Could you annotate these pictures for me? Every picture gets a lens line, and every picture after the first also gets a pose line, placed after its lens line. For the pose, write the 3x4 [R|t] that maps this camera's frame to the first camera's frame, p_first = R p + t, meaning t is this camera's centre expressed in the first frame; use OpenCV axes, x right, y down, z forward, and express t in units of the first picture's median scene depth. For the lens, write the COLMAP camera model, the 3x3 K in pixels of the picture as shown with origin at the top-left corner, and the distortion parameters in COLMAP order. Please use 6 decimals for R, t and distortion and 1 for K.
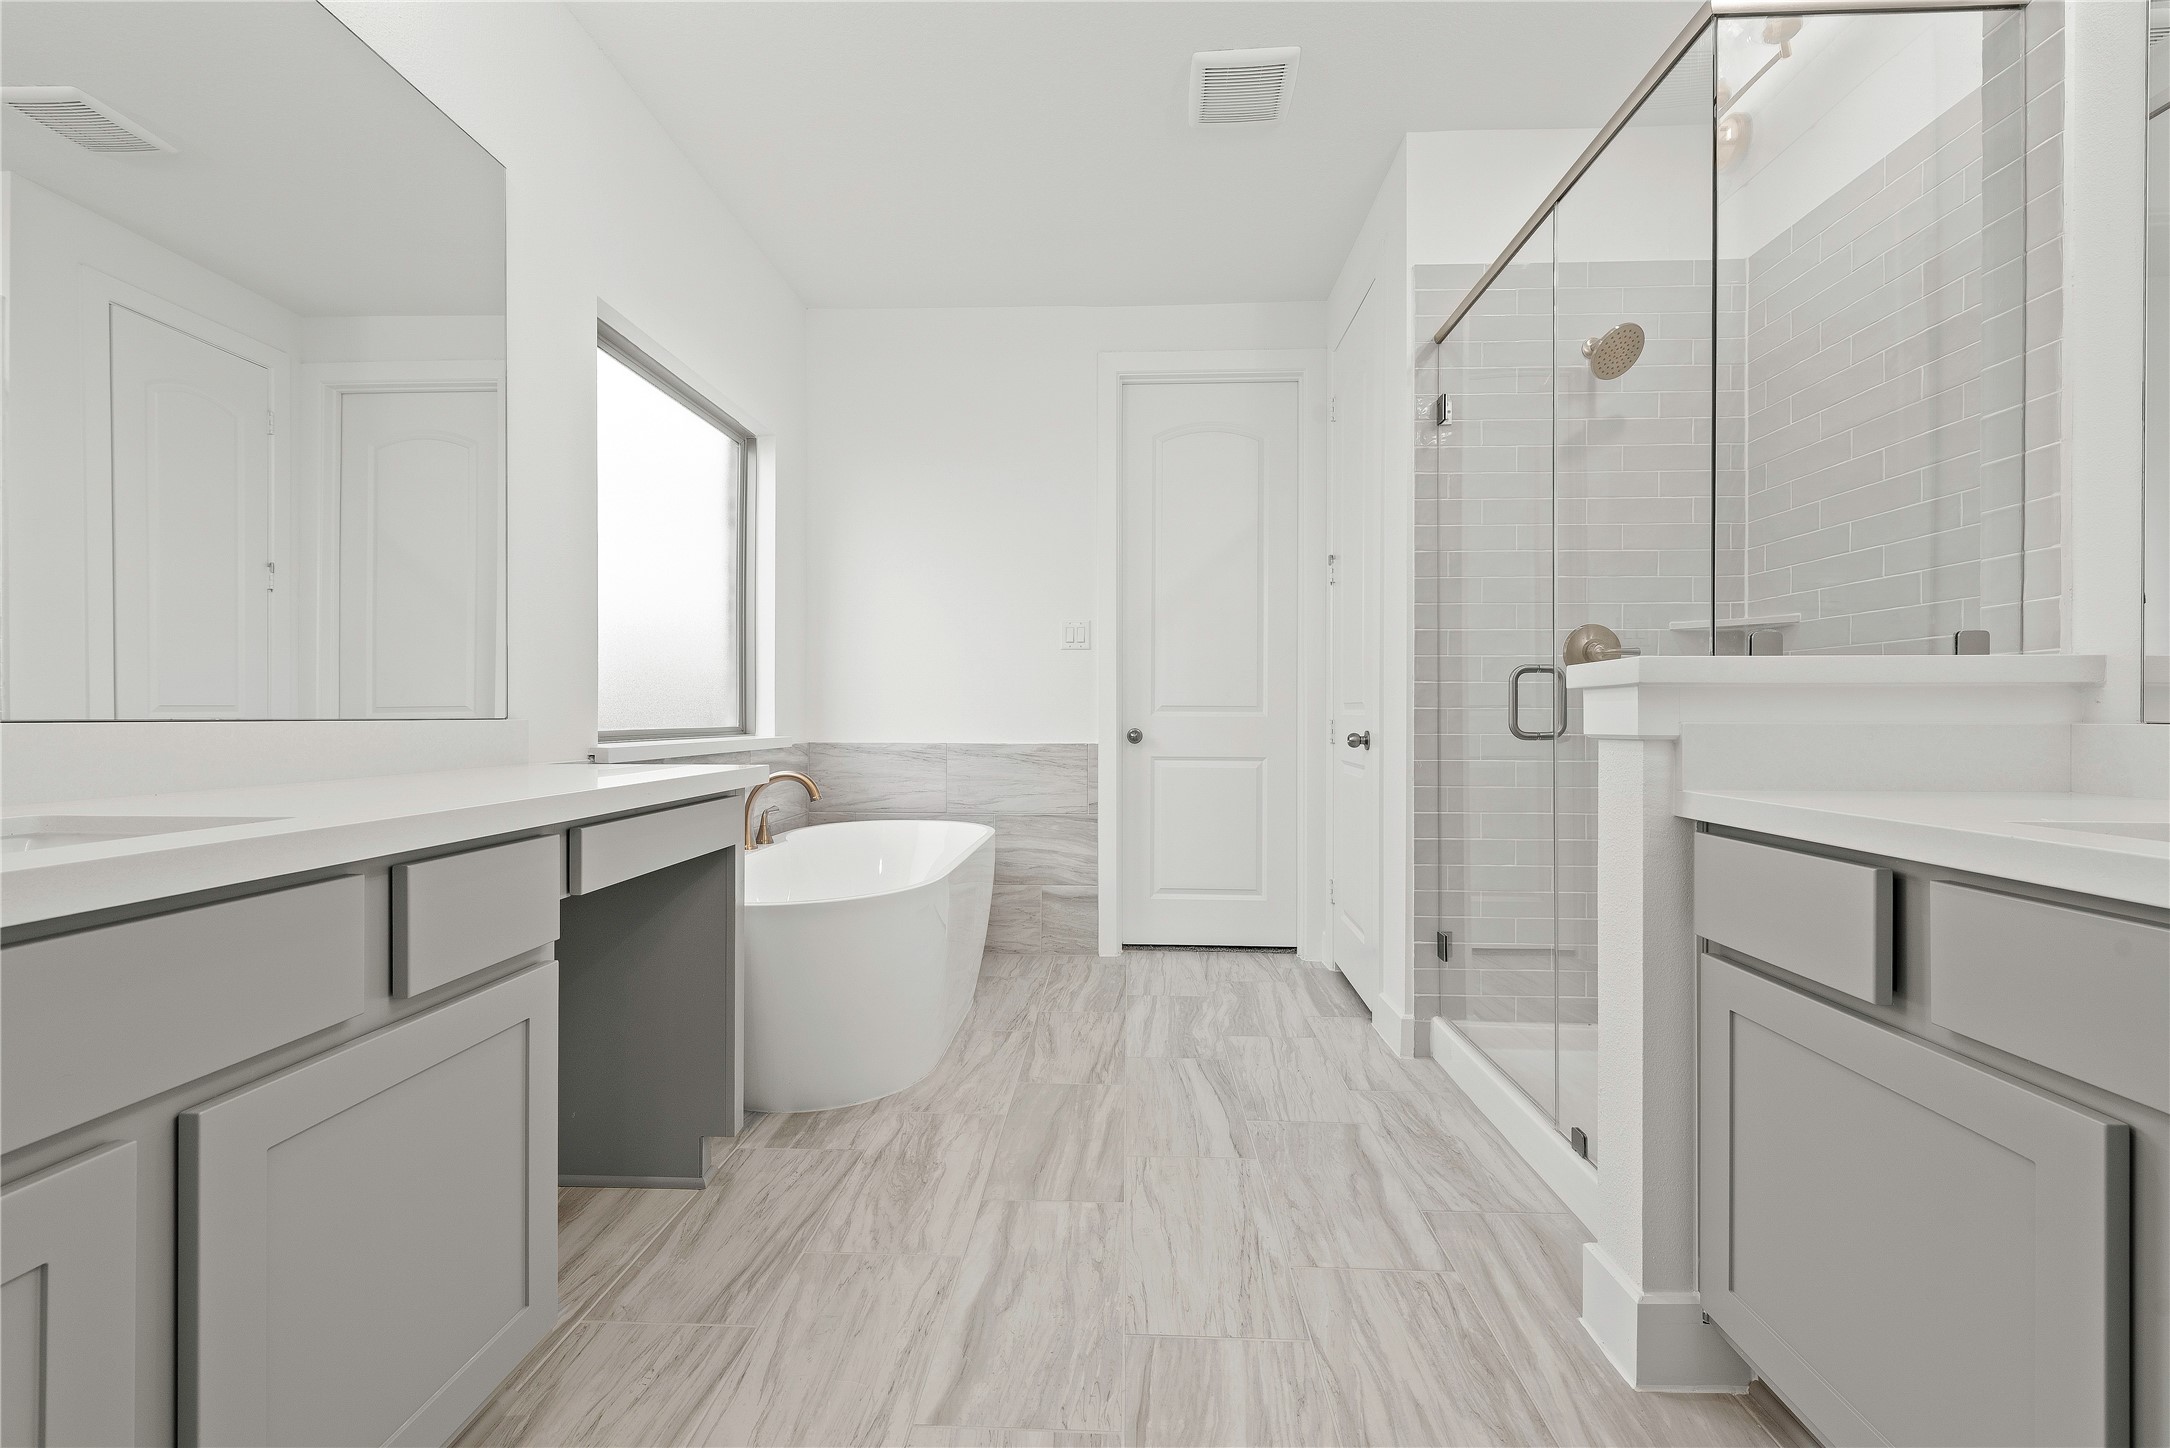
lens RADIAL K [[908.4, 0, 1083.2], [0, 908.4, 722.1], [0, 0, 1]] dist [0.011043, -0.002744]
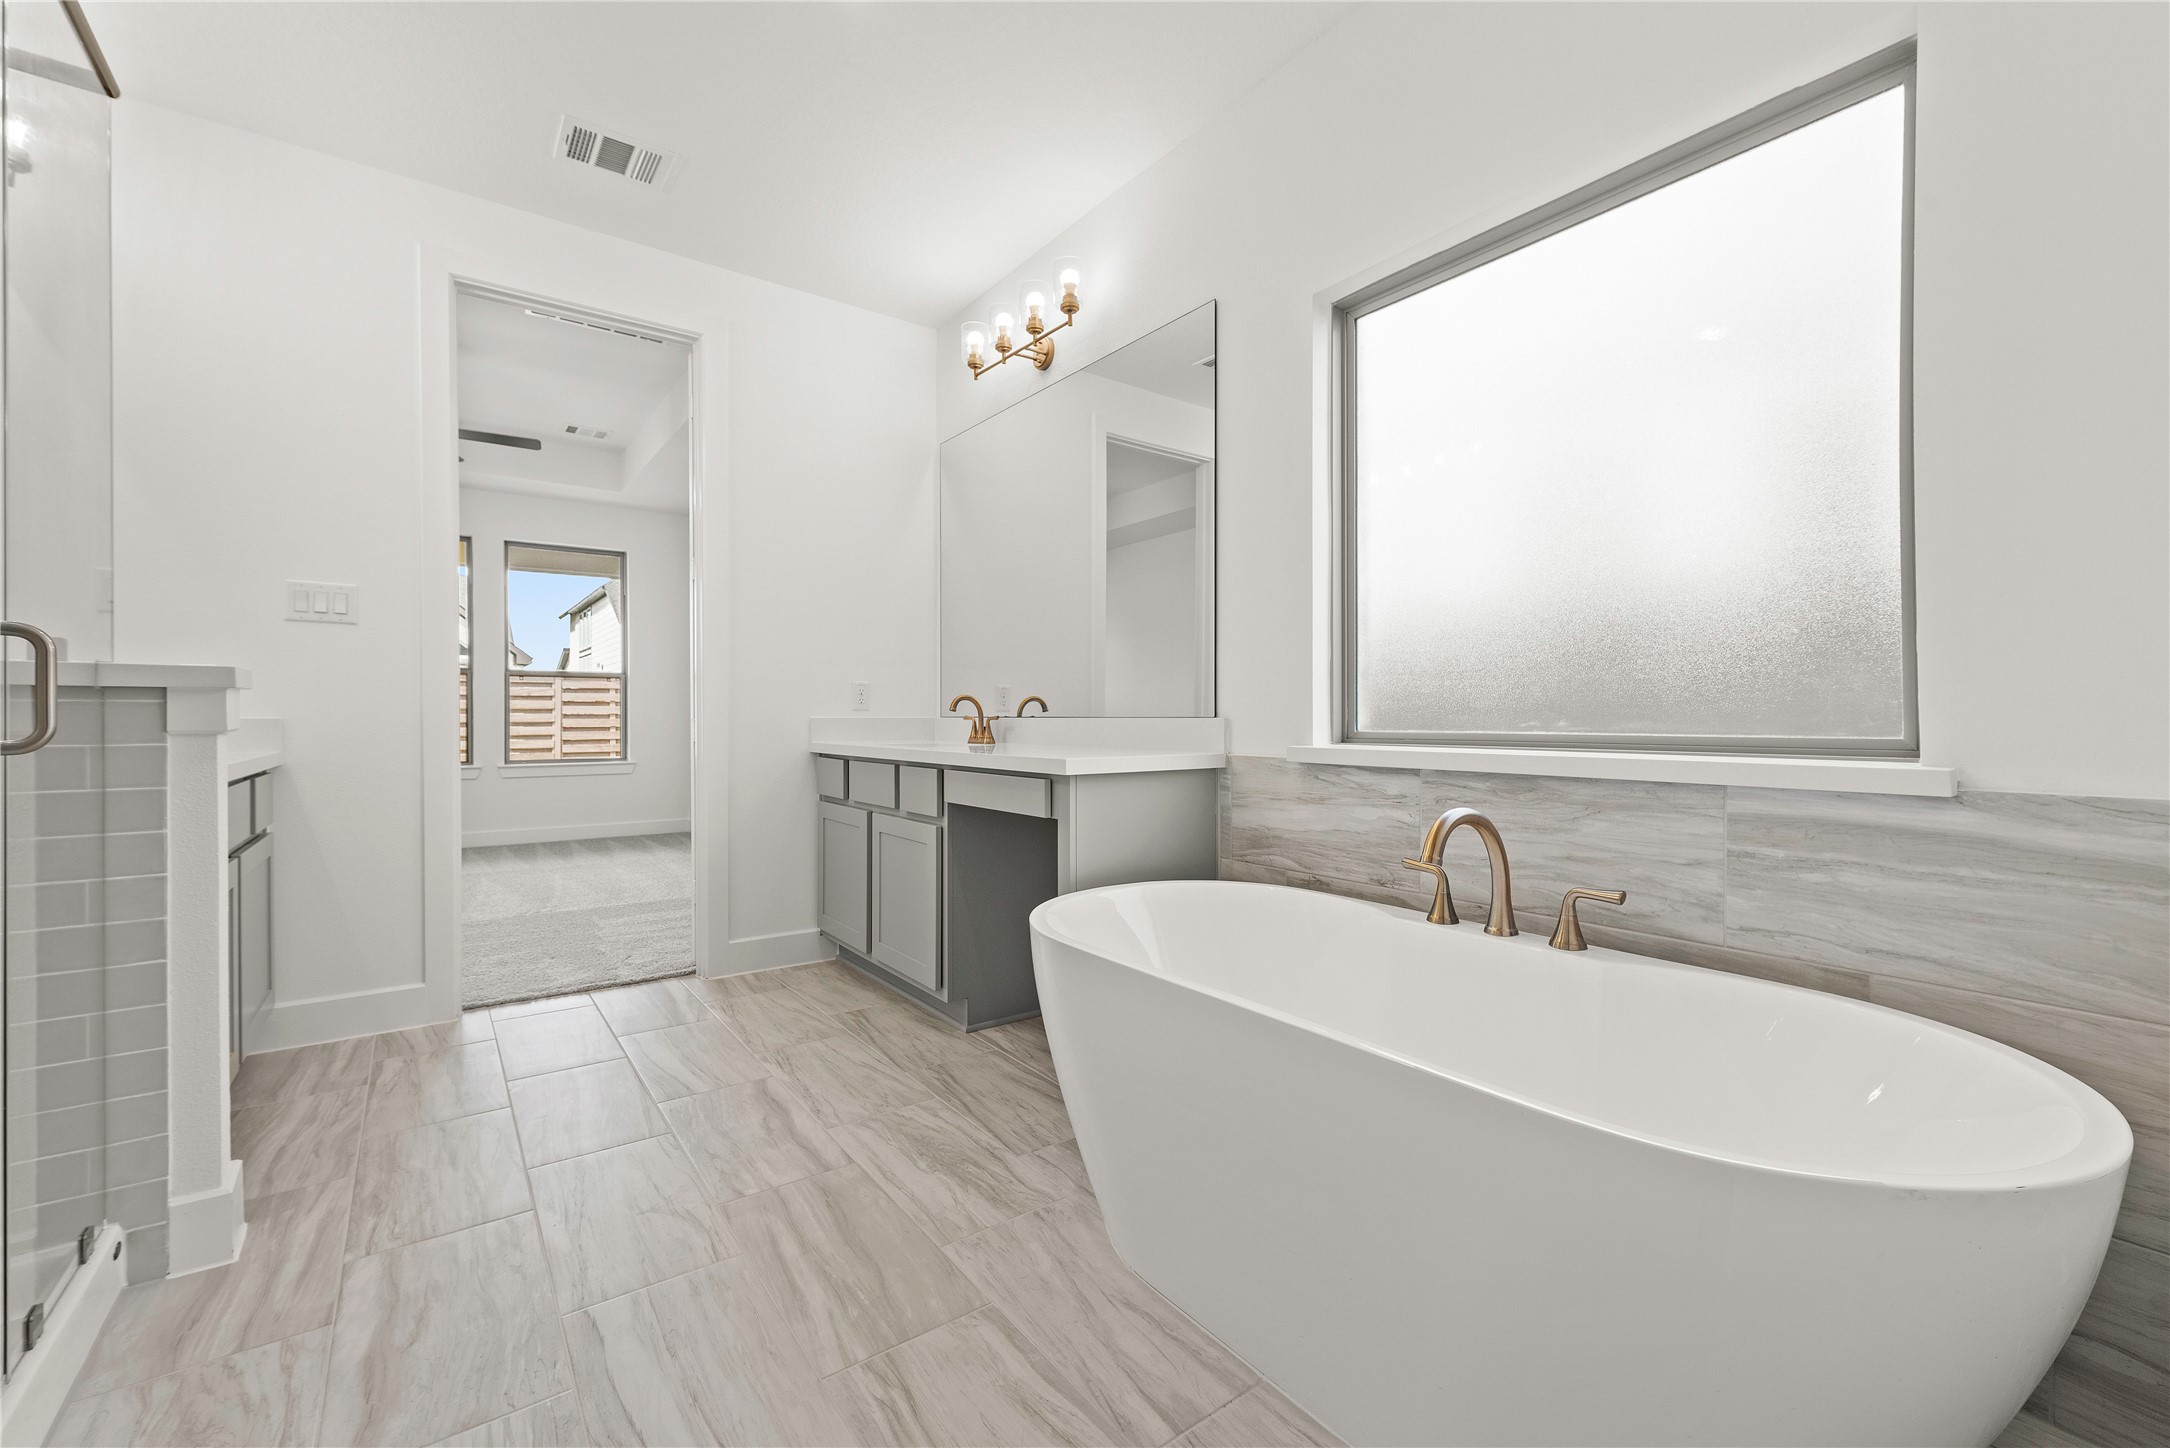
lens RADIAL K [[908.4, 0, 1097.0], [0, 908.4, 723.0], [0, 0, 1]] dist [0.011043, -0.002744]
pose [[-0.771577, 0.005927, -0.636108, 0.349352], [-0.003952, 0.999893, 0.014109, -0.014532], [0.636123, 0.013400, -0.771471, 1.987915]]
